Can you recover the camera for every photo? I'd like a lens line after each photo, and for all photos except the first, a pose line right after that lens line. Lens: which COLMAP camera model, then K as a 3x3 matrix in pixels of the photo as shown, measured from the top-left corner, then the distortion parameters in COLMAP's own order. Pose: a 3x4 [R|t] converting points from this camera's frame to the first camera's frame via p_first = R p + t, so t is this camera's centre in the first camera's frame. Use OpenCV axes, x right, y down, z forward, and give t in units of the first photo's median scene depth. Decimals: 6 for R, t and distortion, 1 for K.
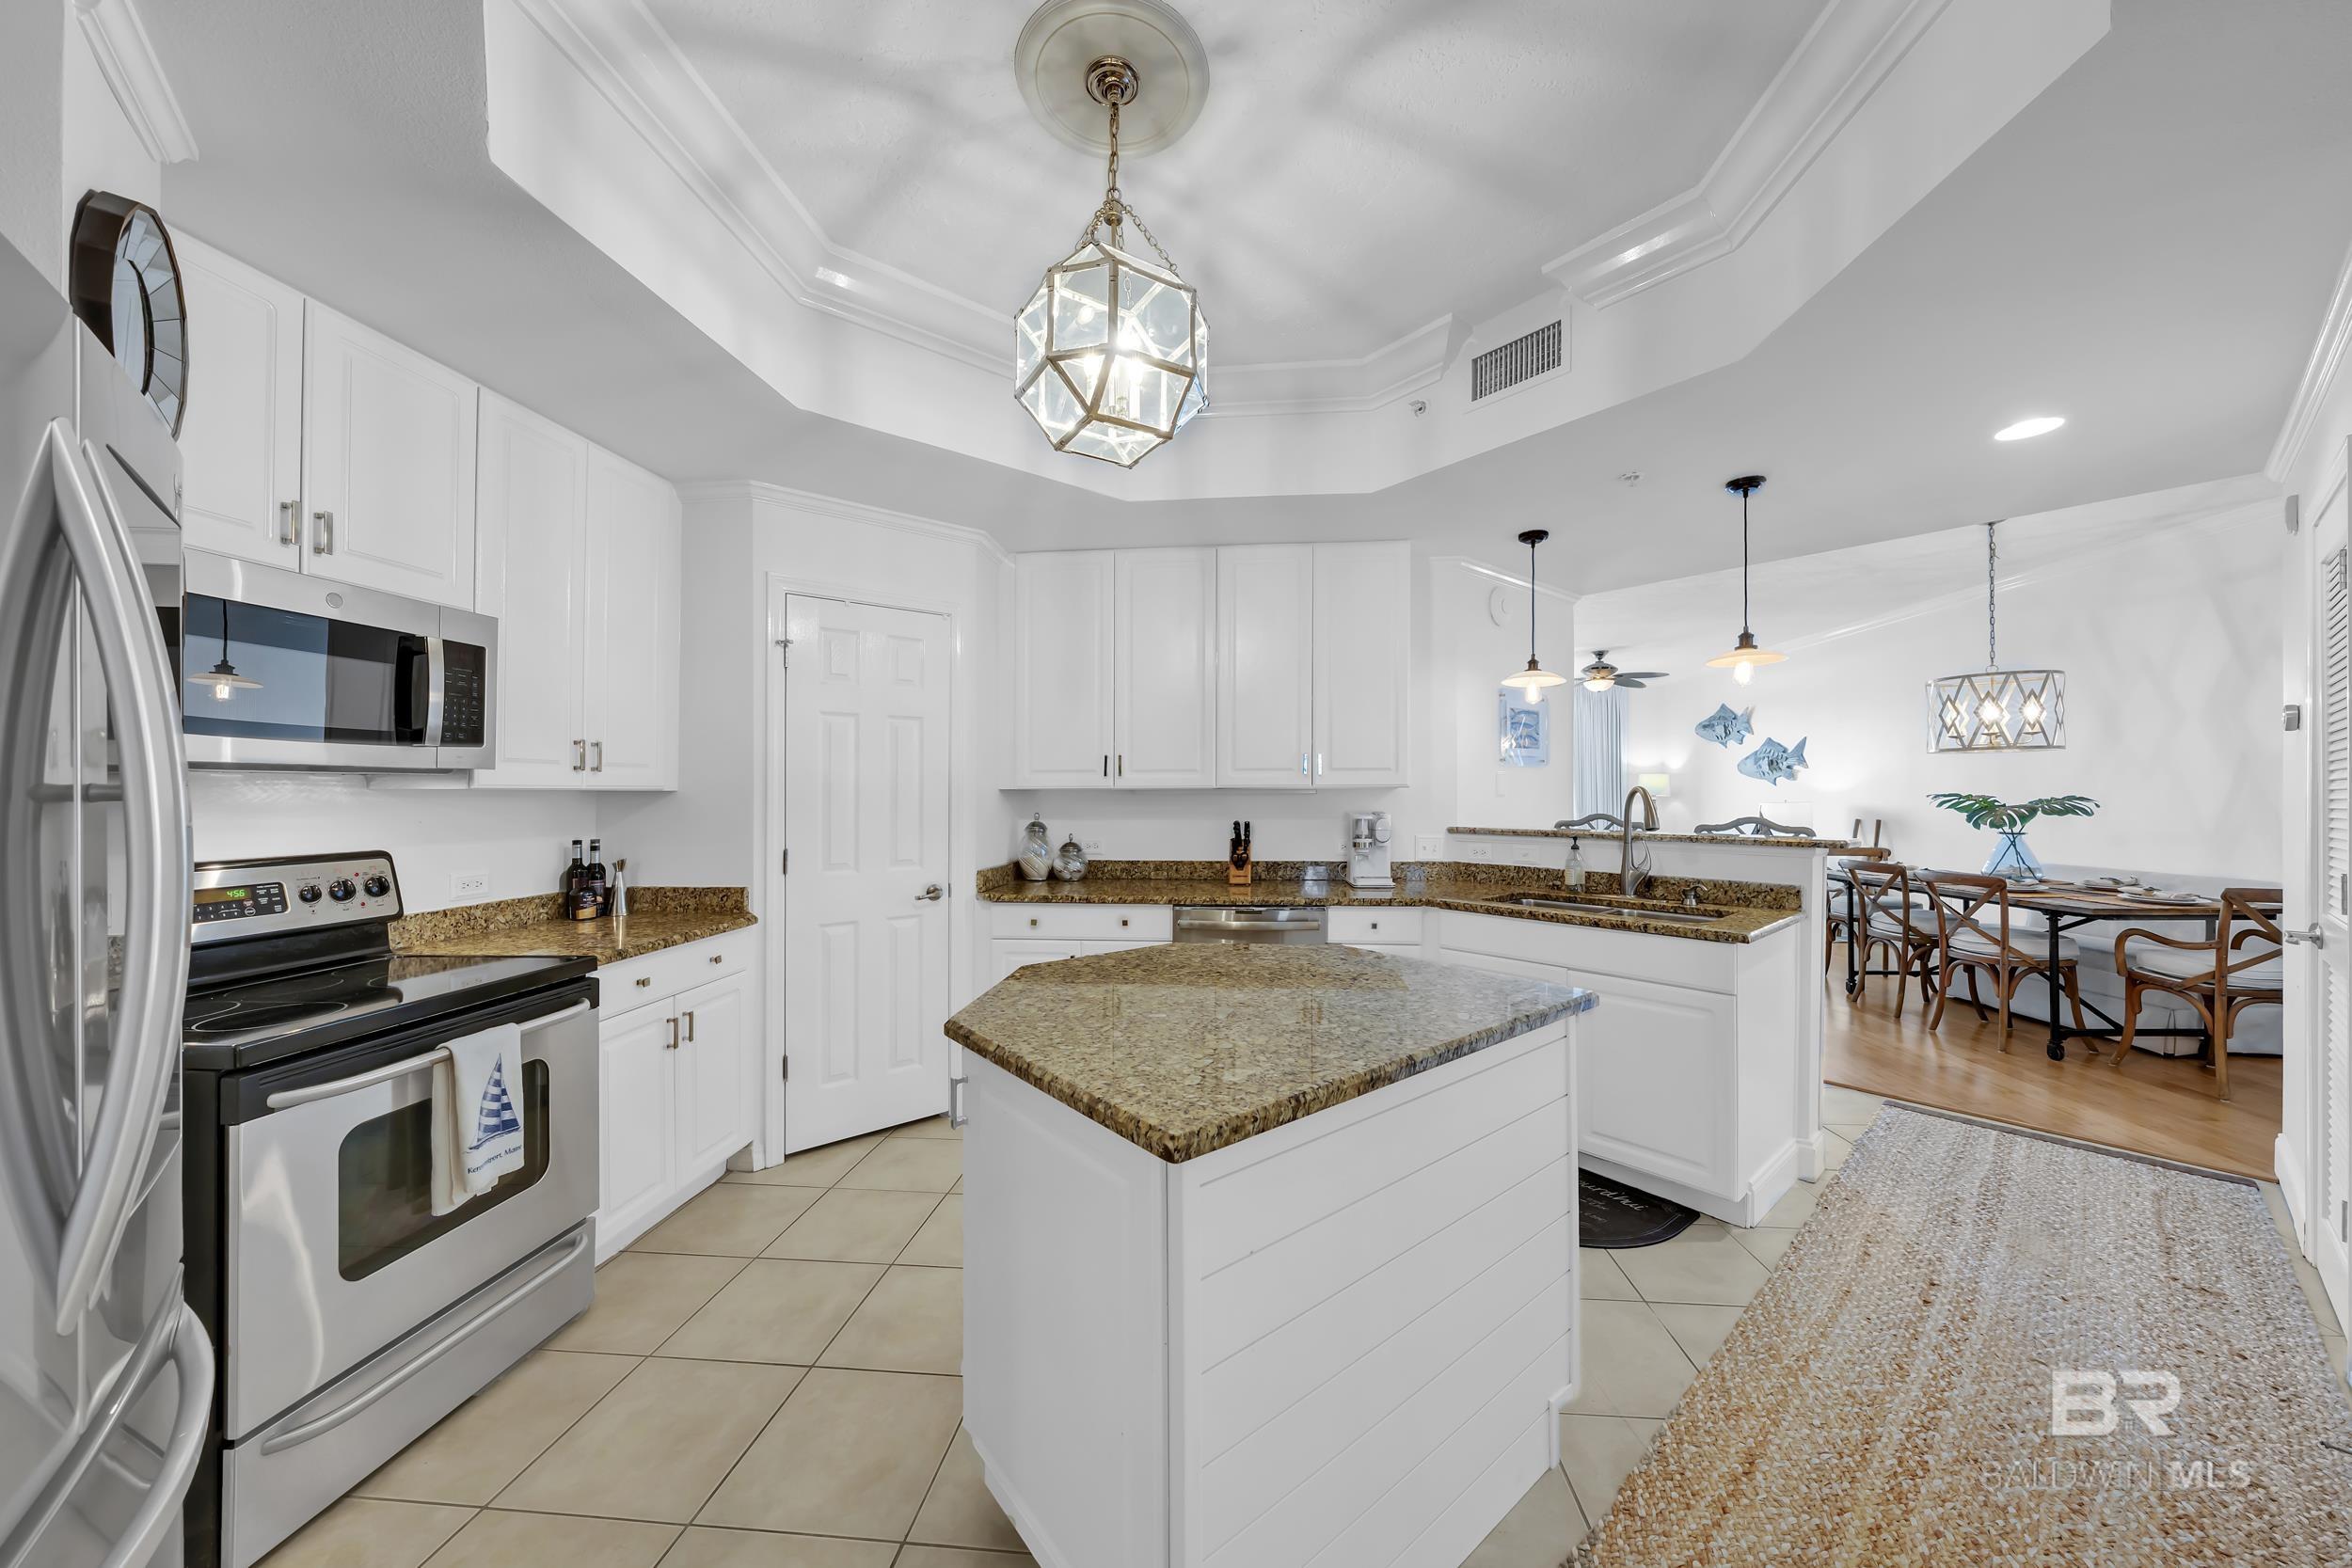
lens RADIAL K [[781.8, 0, 1191.2], [0, 781.8, 796.2], [0, 0, 1]] dist [-0.009619, -0.000087]
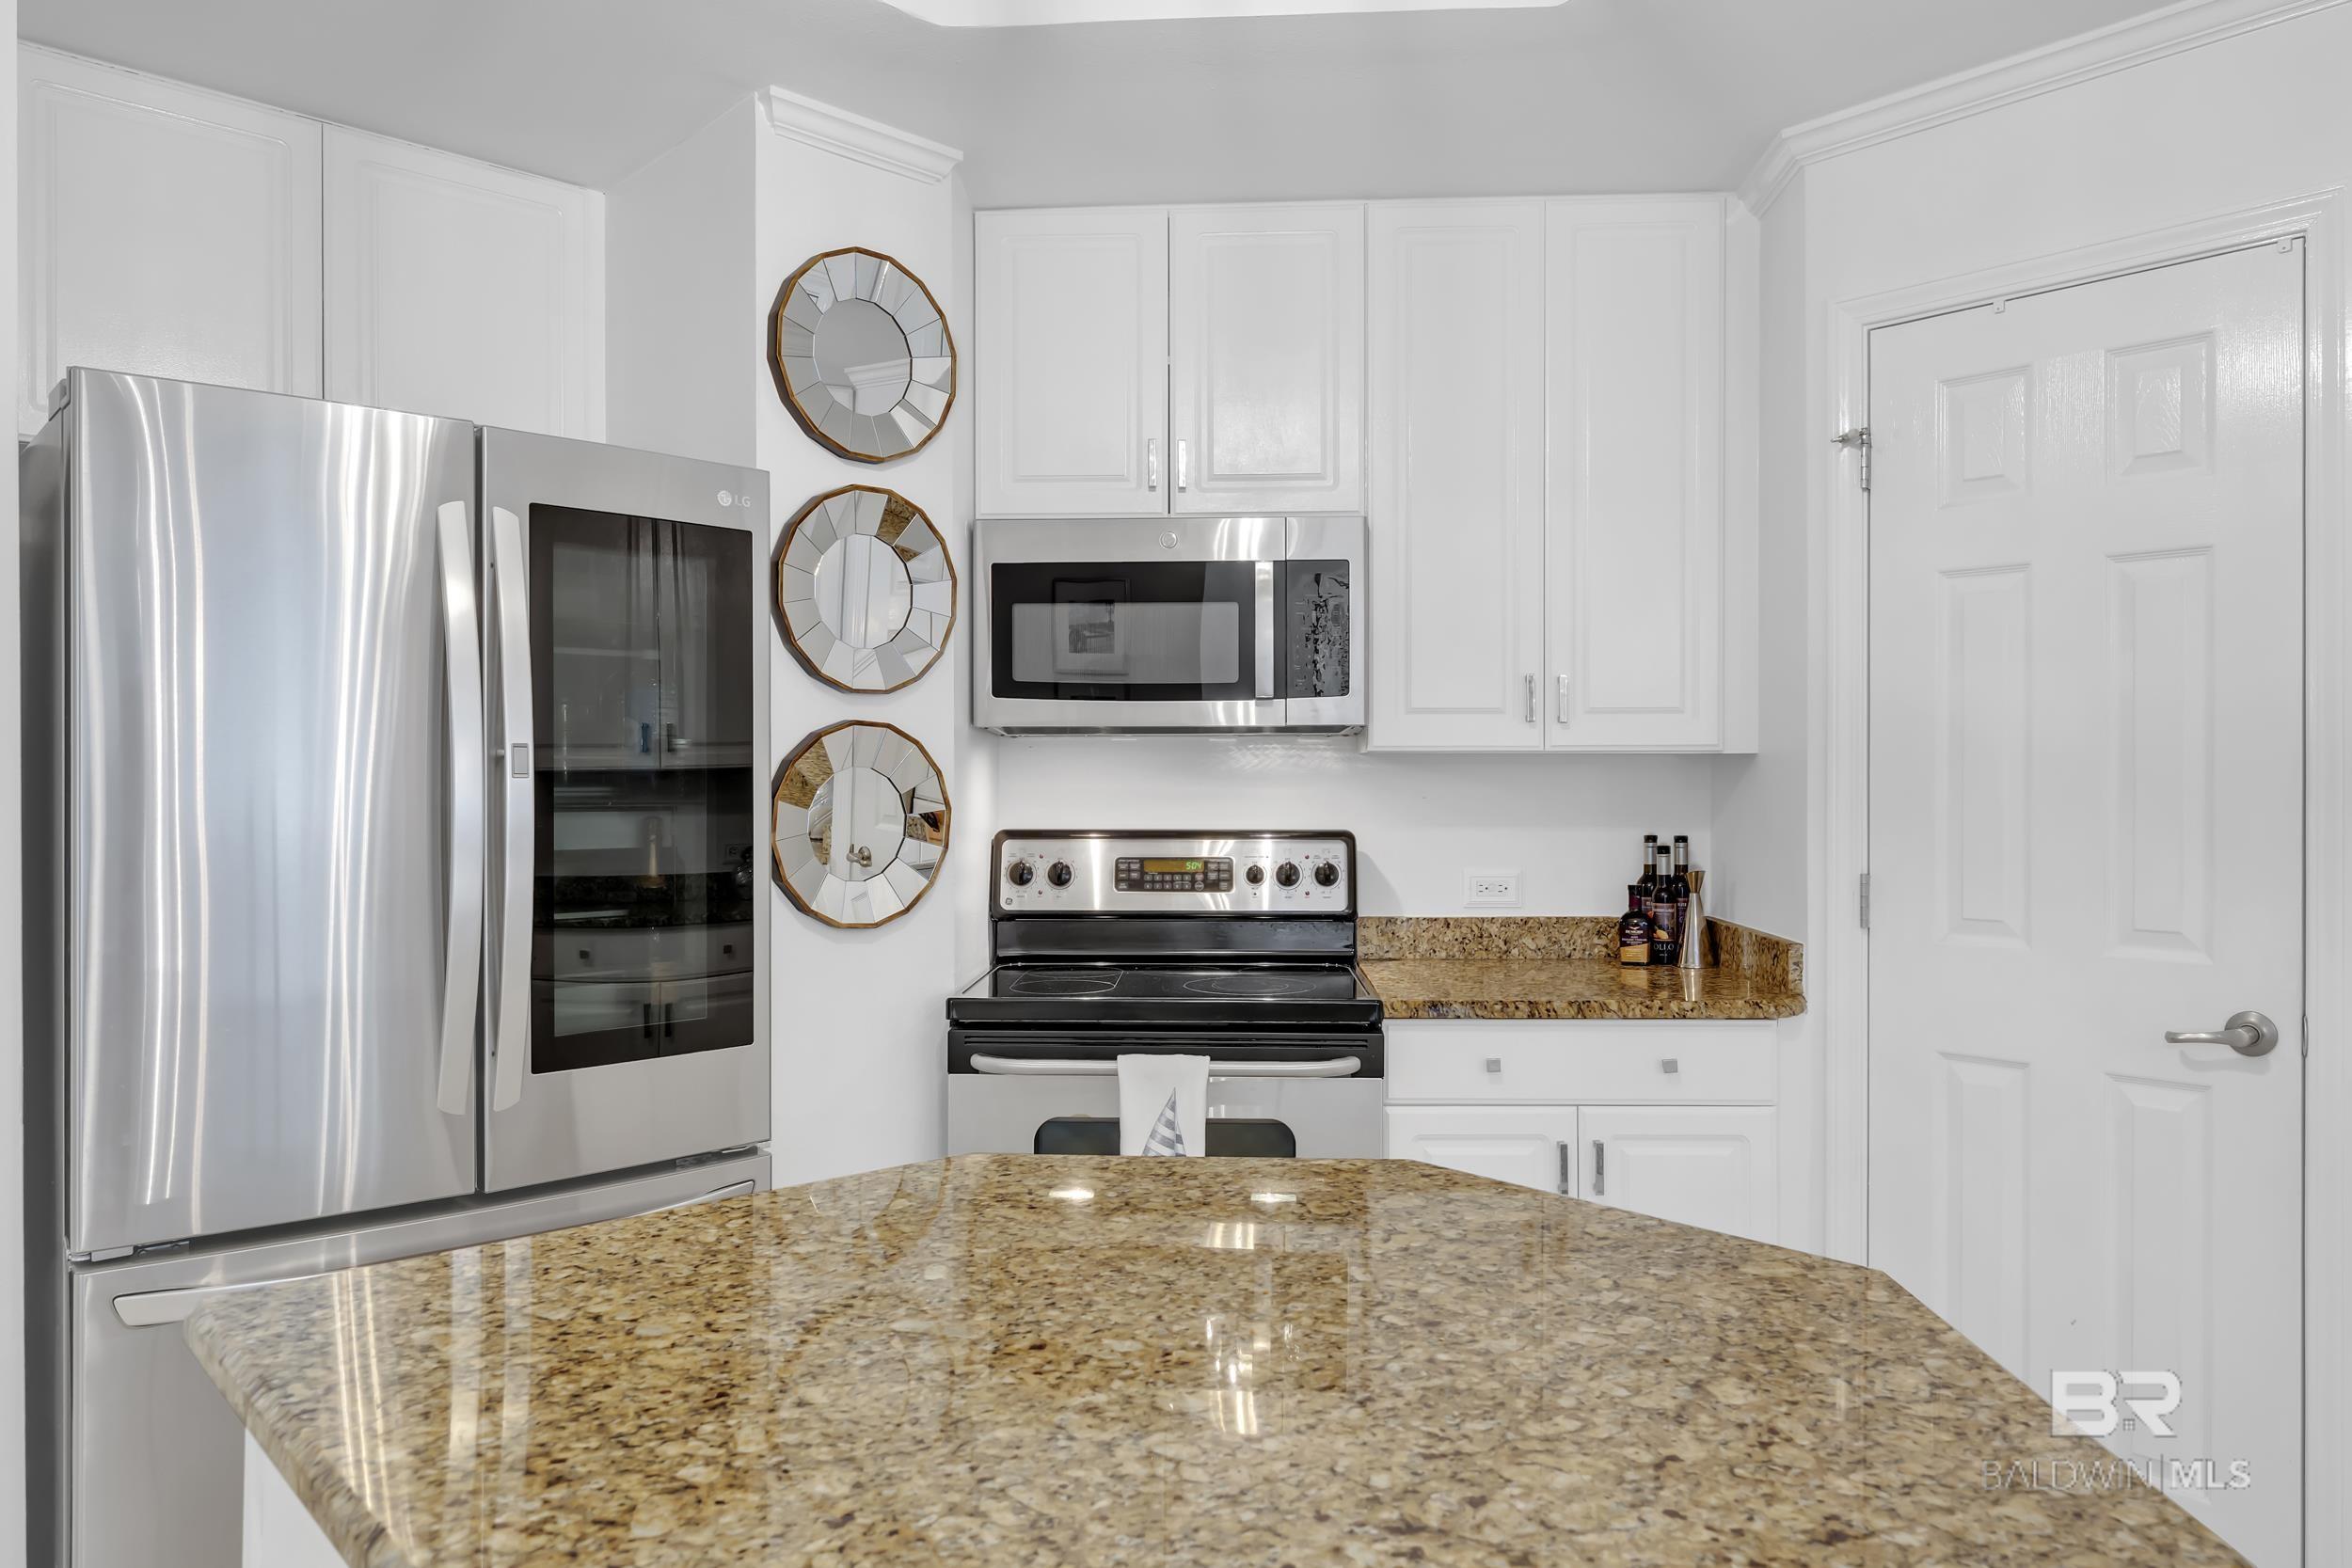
lens RADIAL K [[1537.9, 0, 1175.6], [0, 1537.9, 786.7], [0, 0, 1]] dist [0.007311, 0.001060]
pose [[0.060475, 0.011455, -0.998104, 0.554986], [-0.003738, 0.999930, 0.011250, 0.007955], [0.998163, 0.003051, 0.060514, 0.762418]]
